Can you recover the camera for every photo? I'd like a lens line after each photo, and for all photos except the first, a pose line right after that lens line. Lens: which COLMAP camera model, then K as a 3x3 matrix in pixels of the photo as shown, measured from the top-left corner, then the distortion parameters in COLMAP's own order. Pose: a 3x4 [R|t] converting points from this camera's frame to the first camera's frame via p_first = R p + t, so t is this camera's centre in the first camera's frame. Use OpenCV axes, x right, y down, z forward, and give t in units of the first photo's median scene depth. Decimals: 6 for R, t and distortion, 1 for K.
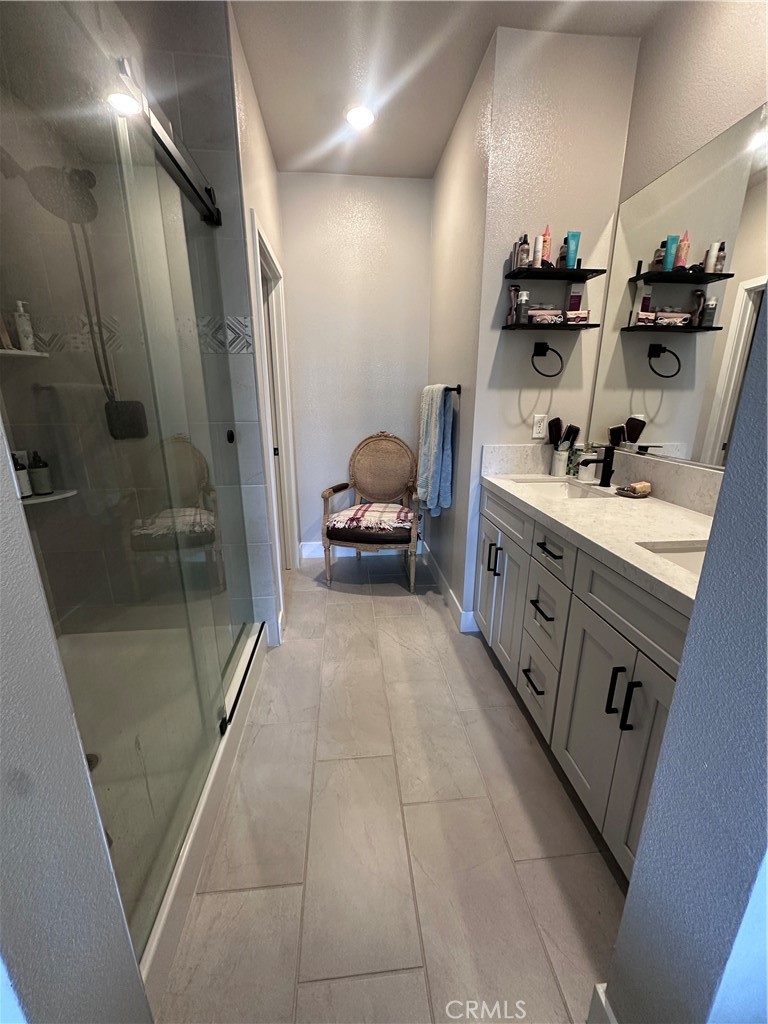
lens RADIAL K [[409.3, 0, 383.8], [0, 409.3, 513.0], [0, 0, 1]] dist [-0.005036, 0.000984]
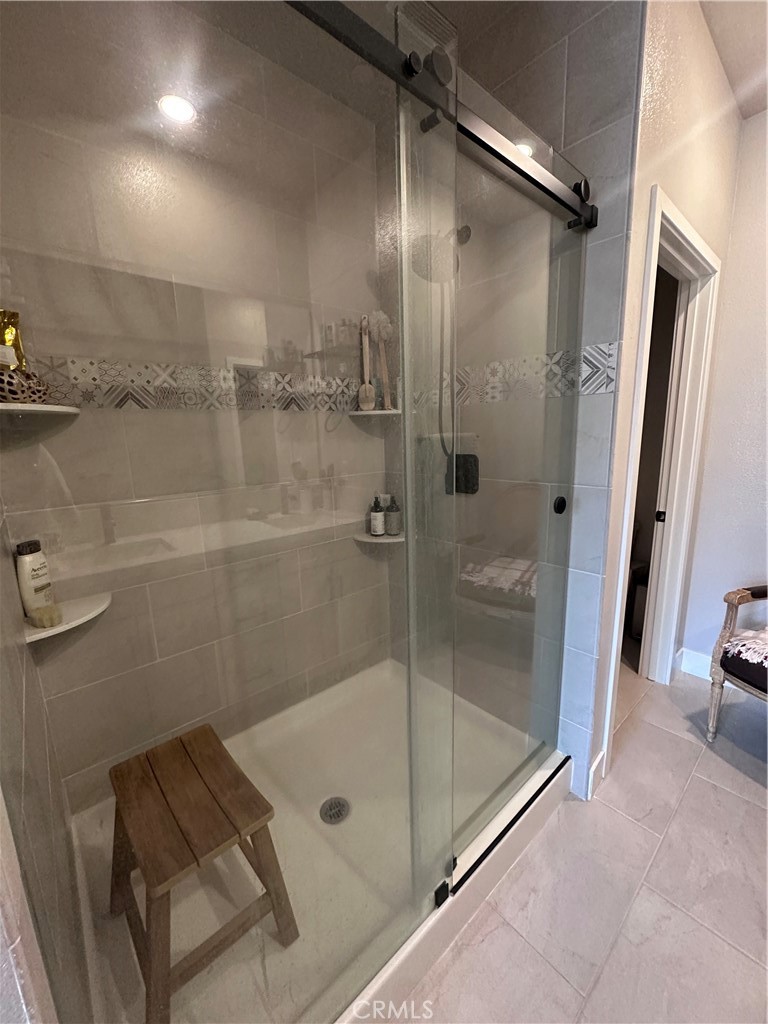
lens RADIAL K [[409.3, 0, 382.2], [0, 409.3, 512.1], [0, 0, 1]] dist [-0.005036, 0.000984]
pose [[0.584848, 0.139109, -0.799126, 0.032867], [-0.196930, 0.980060, 0.026481, -0.125691], [0.786875, 0.141885, 0.600580, 0.288014]]
